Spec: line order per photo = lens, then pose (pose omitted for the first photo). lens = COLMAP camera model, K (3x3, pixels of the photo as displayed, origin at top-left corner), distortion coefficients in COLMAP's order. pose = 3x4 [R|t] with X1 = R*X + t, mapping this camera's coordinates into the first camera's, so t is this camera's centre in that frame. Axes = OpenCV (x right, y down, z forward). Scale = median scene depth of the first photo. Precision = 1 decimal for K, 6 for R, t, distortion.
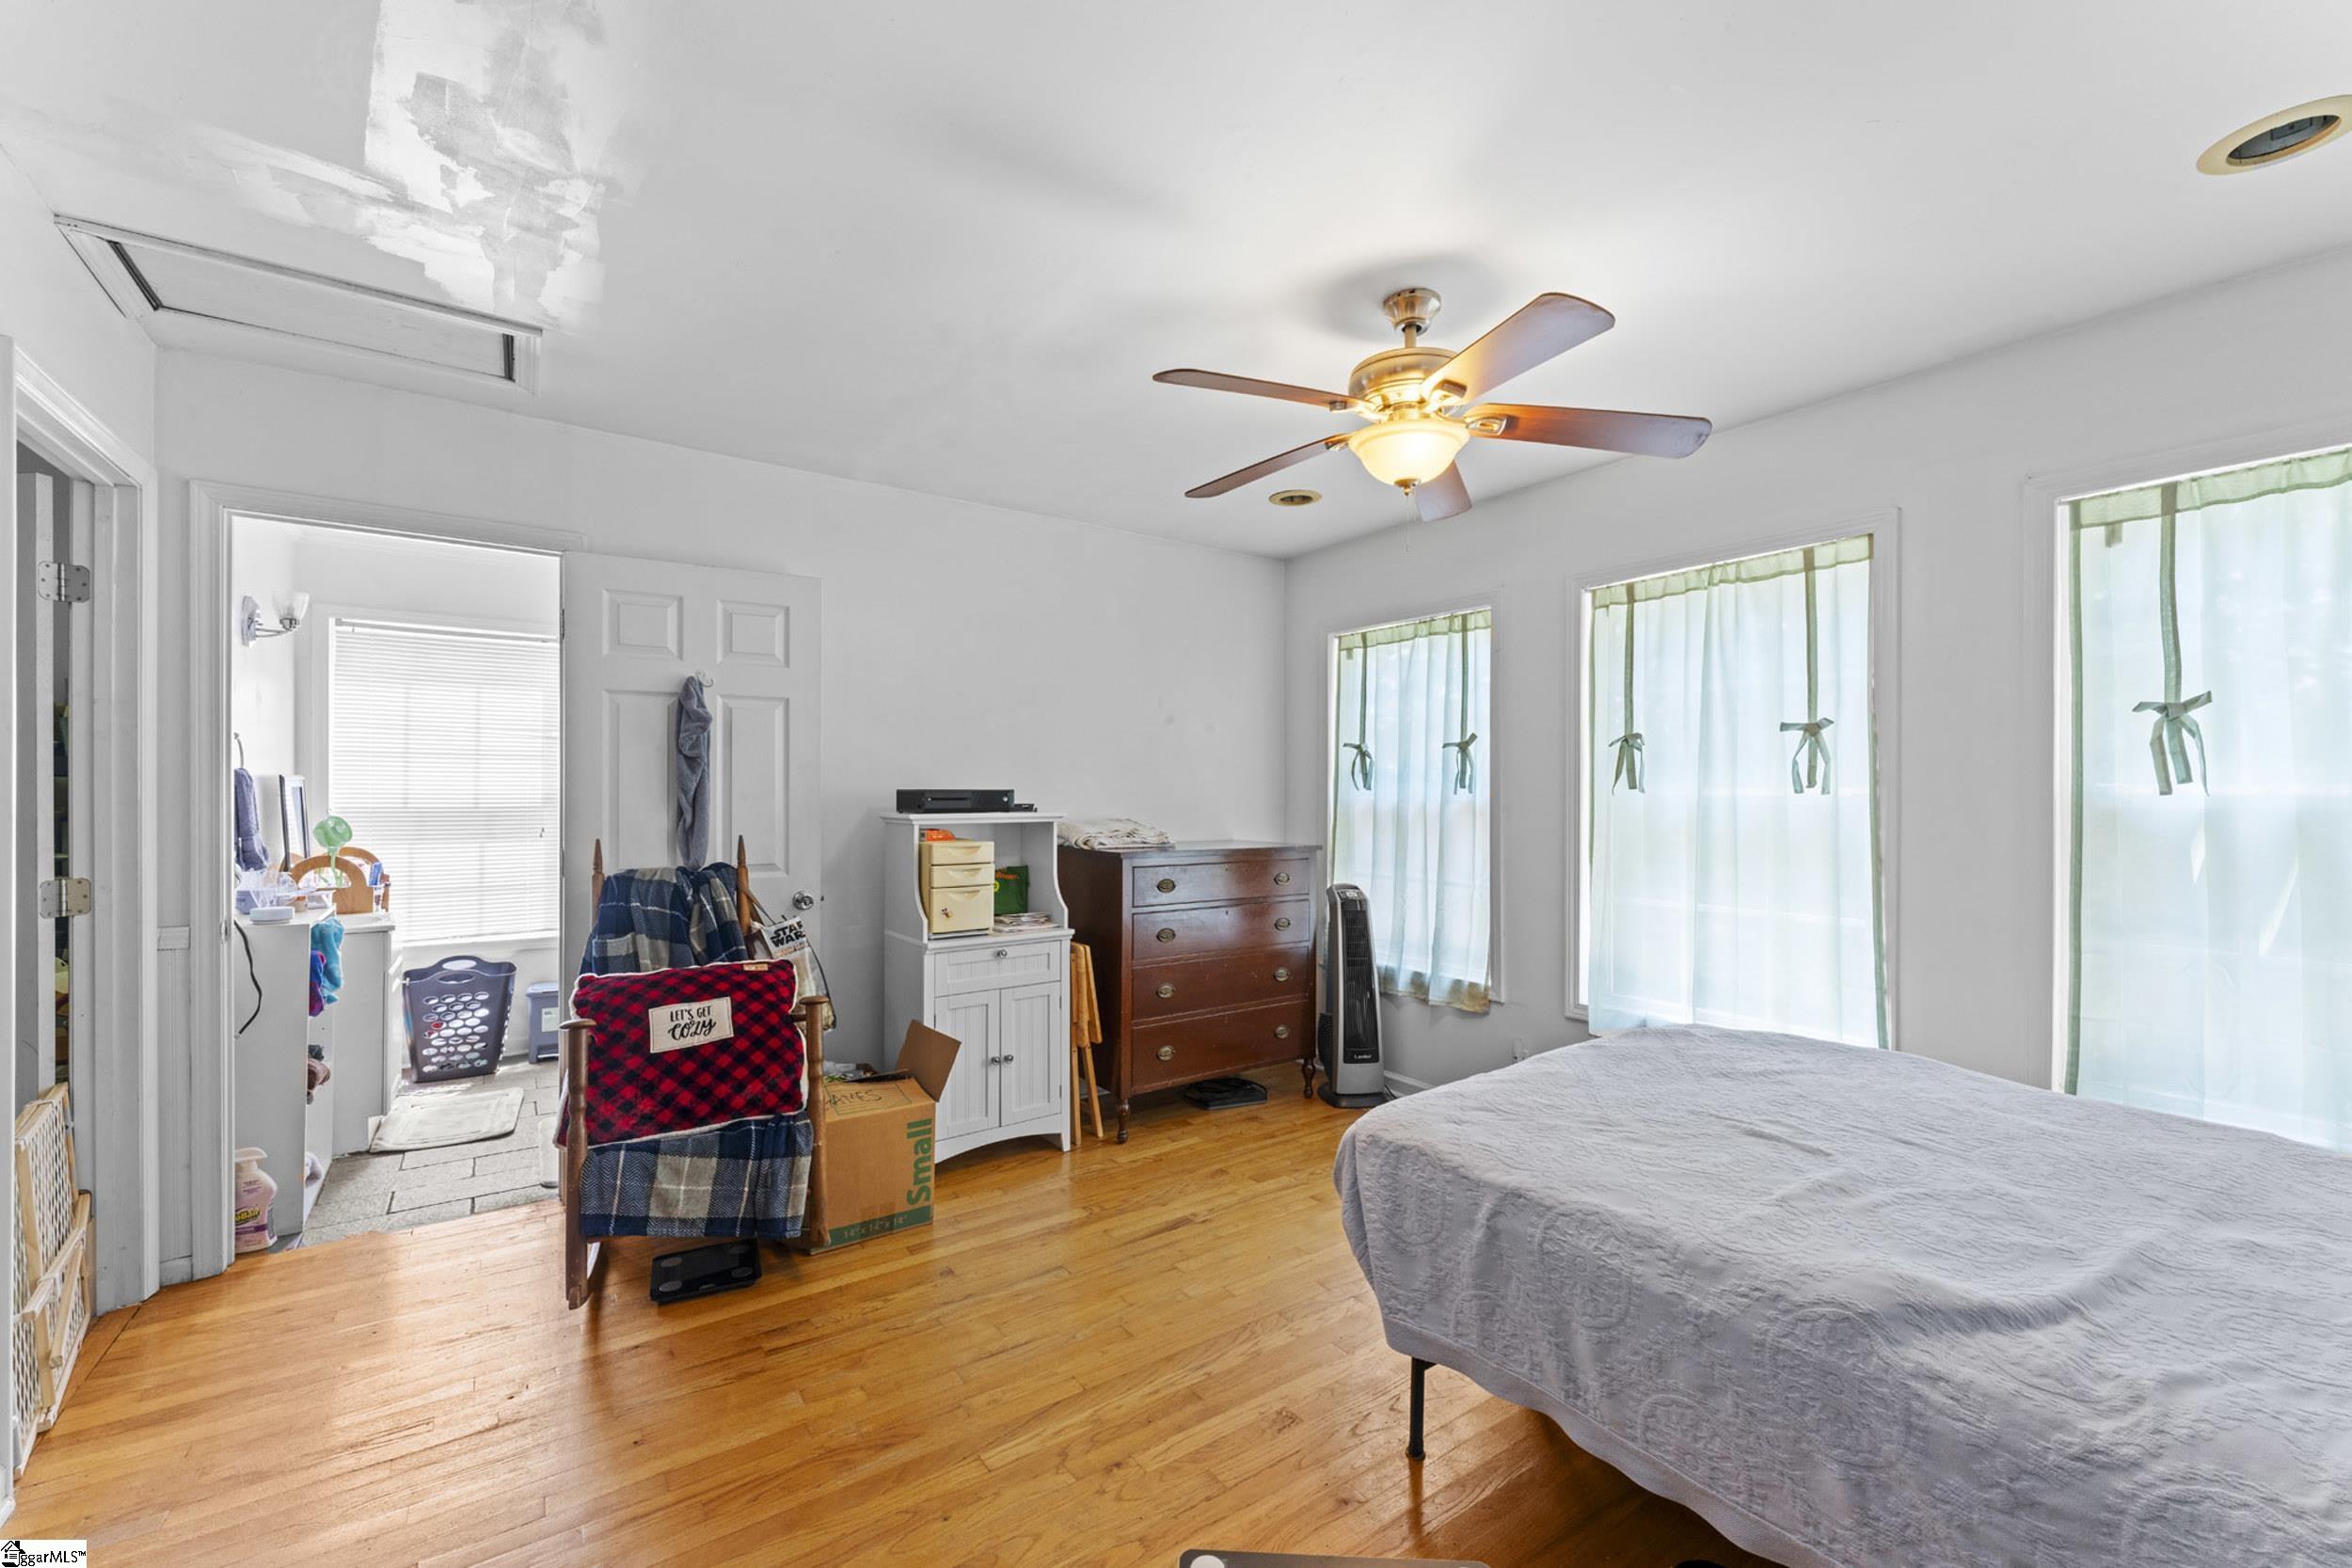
lens RADIAL K [[953.8, 0, 1176.0], [0, 953.8, 784.0], [0, 0, 1]] dist [0.000081, 0.000042]
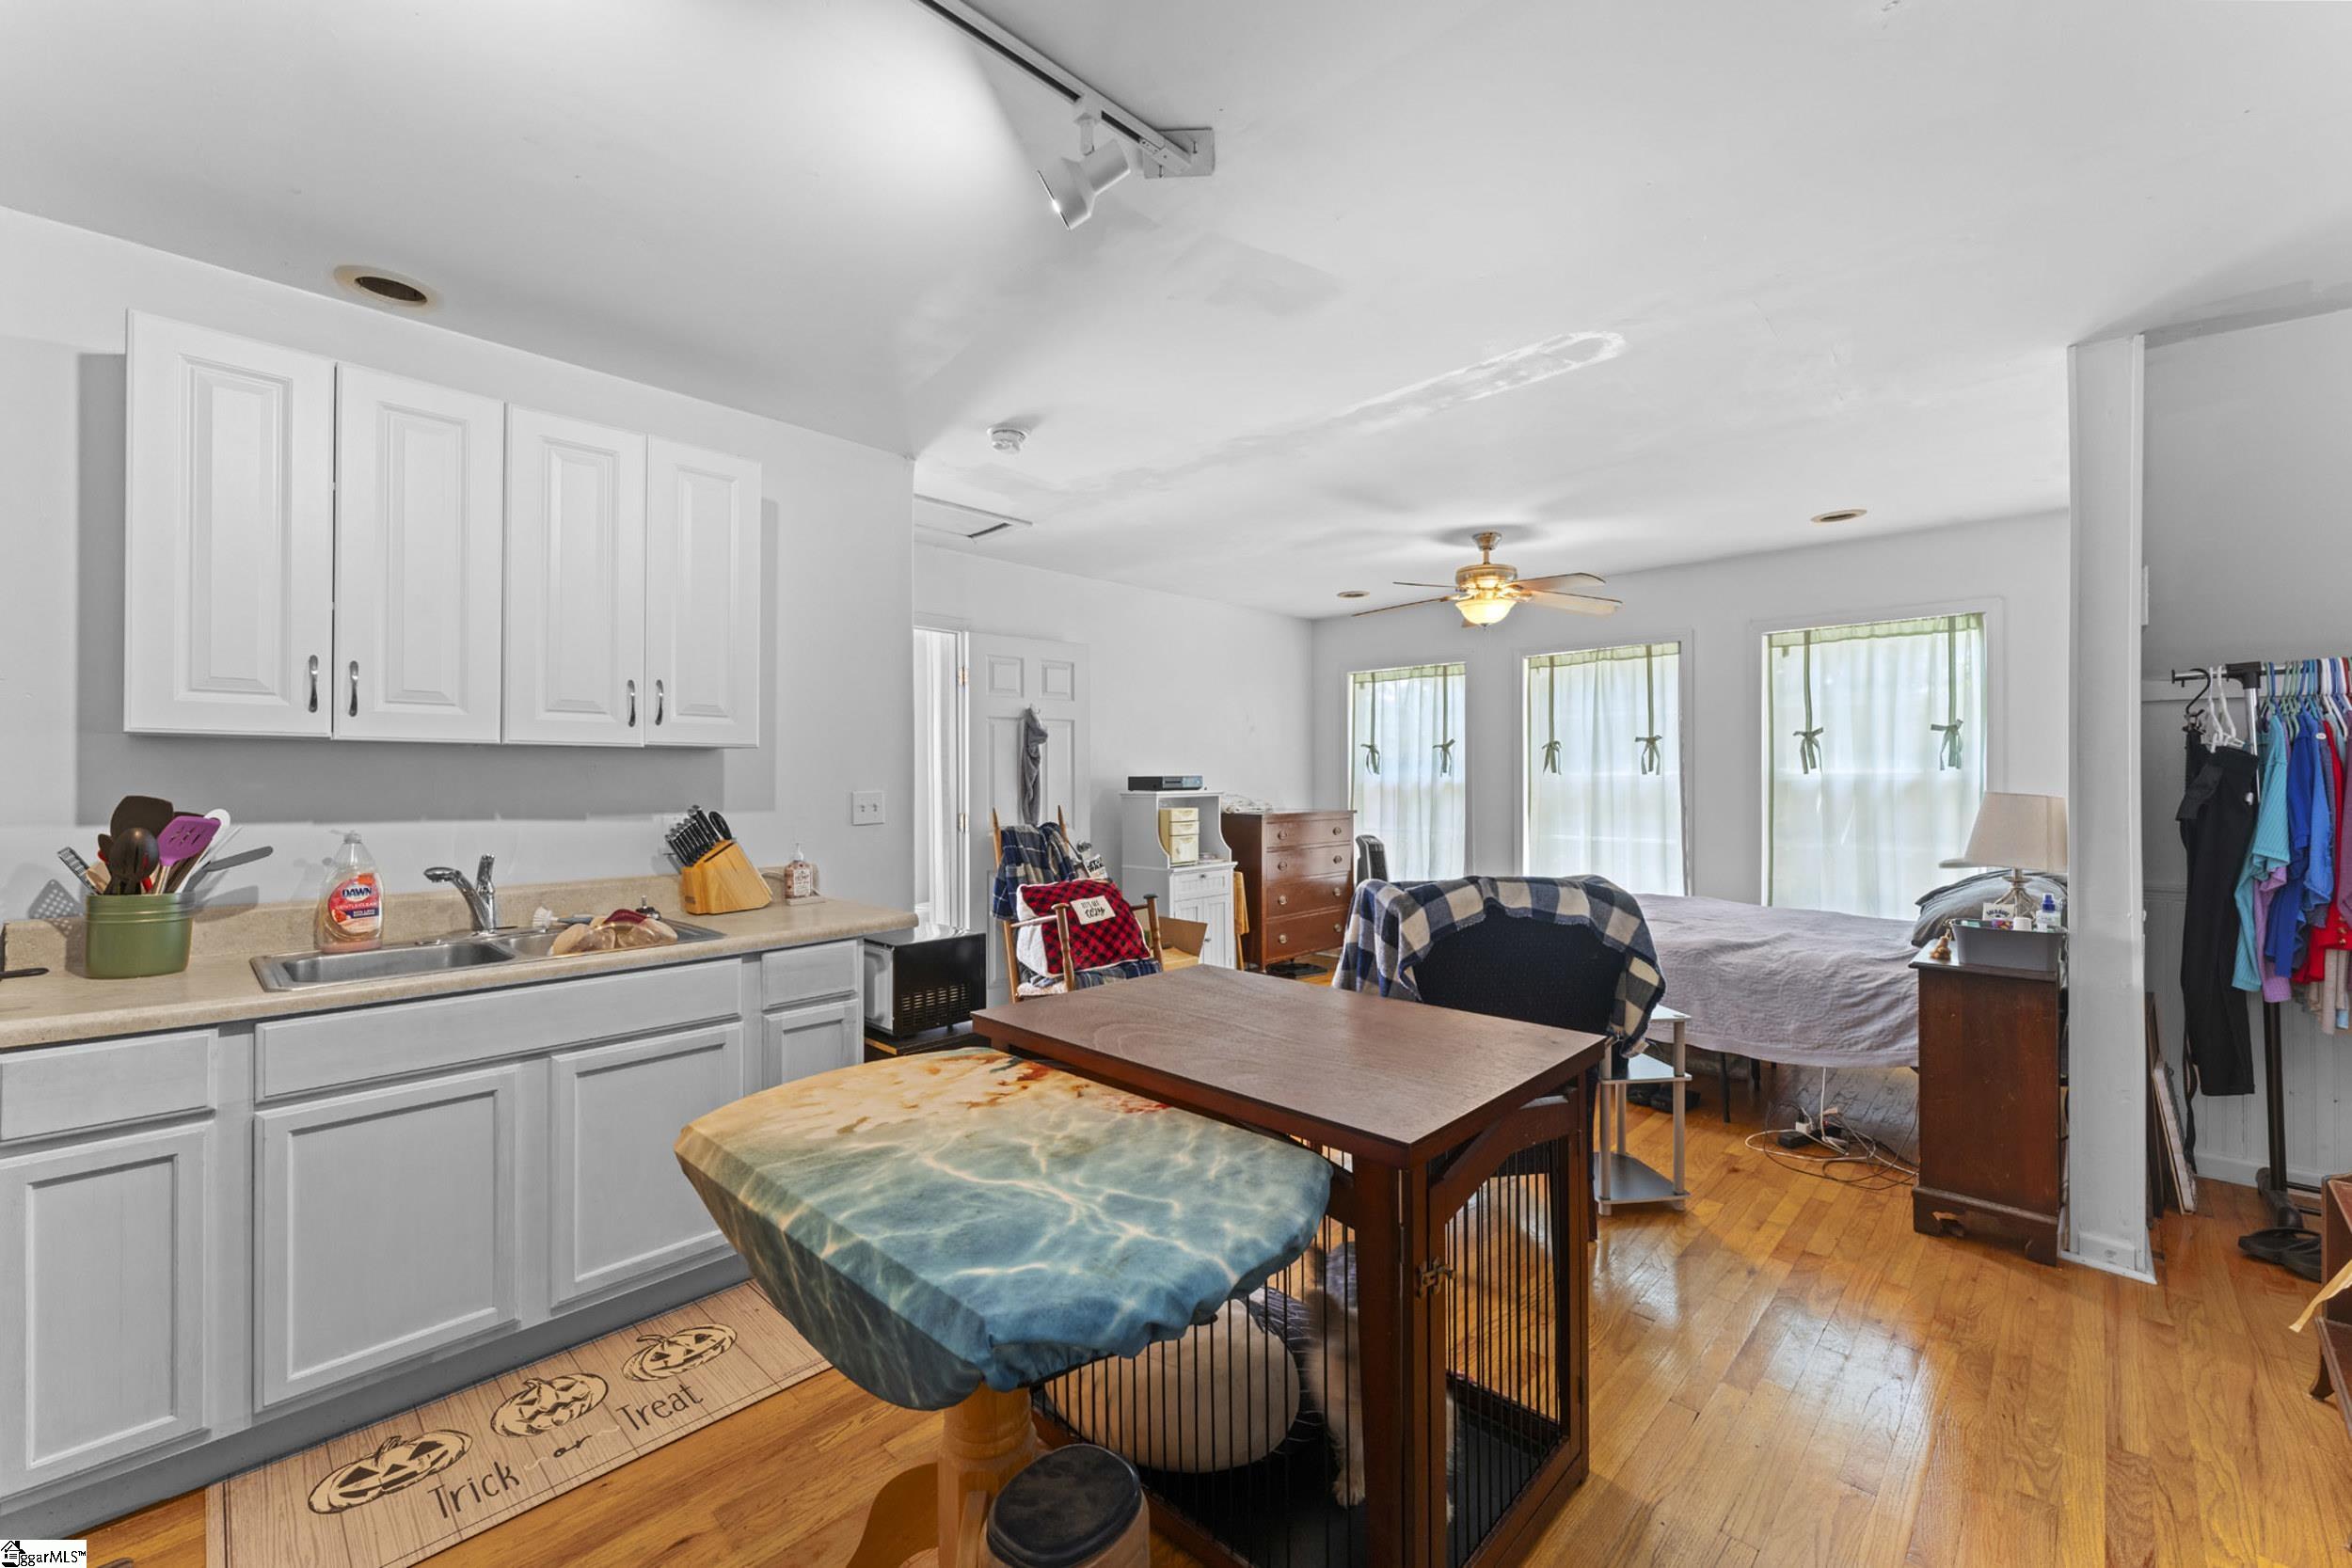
lens RADIAL K [[938.9, 0, 1171.0], [0, 938.9, 768.8], [0, 0, 1]] dist [-0.000200, -0.000053]
pose [[0.983892, -0.006441, 0.178647, -0.547686], [0.006435, 0.999979, 0.000613, -0.008077], [-0.178647, 0.000546, 0.983913, -0.602502]]
